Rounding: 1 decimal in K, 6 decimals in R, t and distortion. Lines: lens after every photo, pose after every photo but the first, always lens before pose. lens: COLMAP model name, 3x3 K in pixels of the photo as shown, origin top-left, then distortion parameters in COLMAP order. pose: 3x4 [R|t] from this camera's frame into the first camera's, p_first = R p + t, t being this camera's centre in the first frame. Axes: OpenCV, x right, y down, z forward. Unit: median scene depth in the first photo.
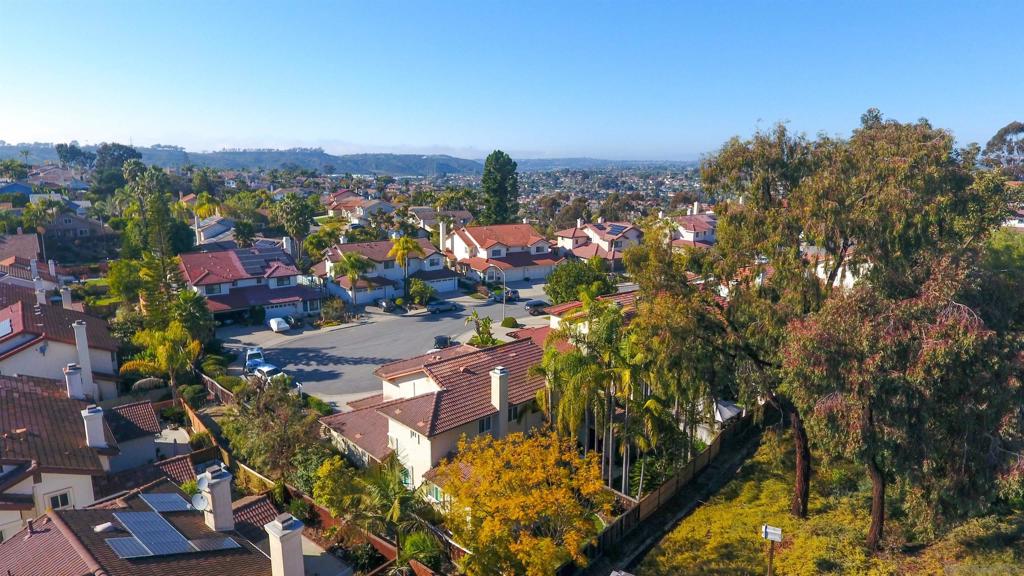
lens RADIAL K [[630.8, 0, 498.1], [0, 630.8, 289.5], [0, 0, 1]] dist [-0.005547, -0.001535]
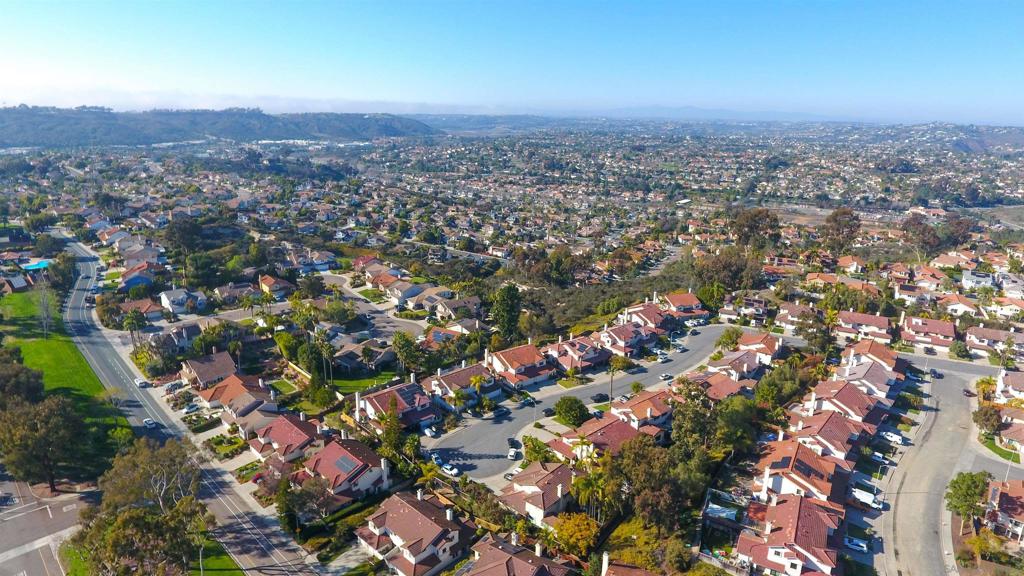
lens RADIAL K [[624.6, 0, 512.0], [0, 624.6, 288.0], [0, 0, 1]] dist [-0.003967, -0.002320]
pose [[0.993750, -0.022814, 0.109273, -0.246180], [0.015218, 0.997441, 0.069856, -0.478284], [-0.110587, -0.067757, 0.991554, -0.895931]]
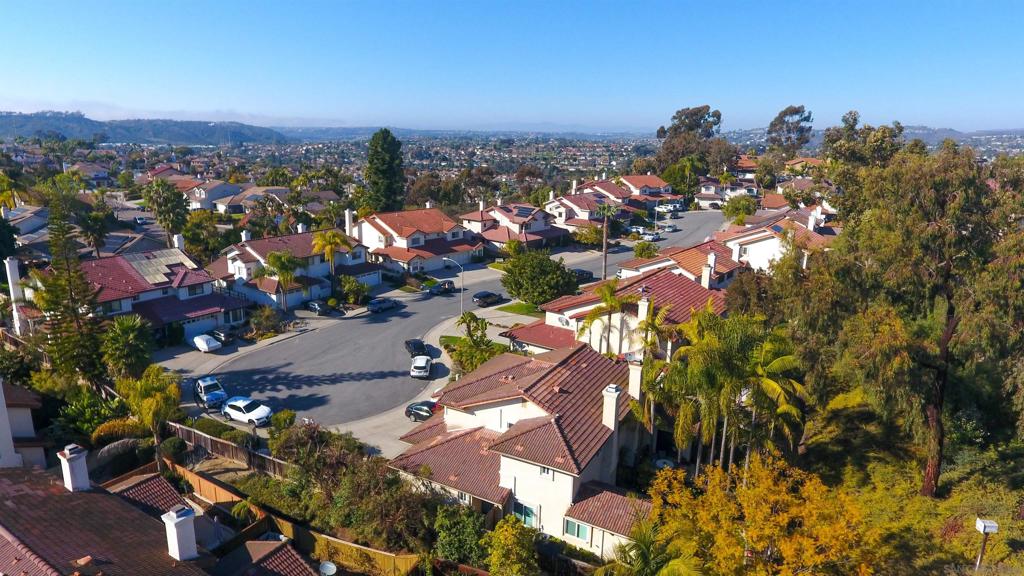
lens RADIAL K [[624.6, 0, 512.0], [0, 624.6, 288.0], [0, 0, 1]] dist [-0.003967, -0.002320]
pose [[0.947829, -0.067087, 0.311641, -0.182212], [0.052576, 0.997115, 0.054744, -0.035464], [-0.314415, -0.035503, 0.948622, 0.069150]]
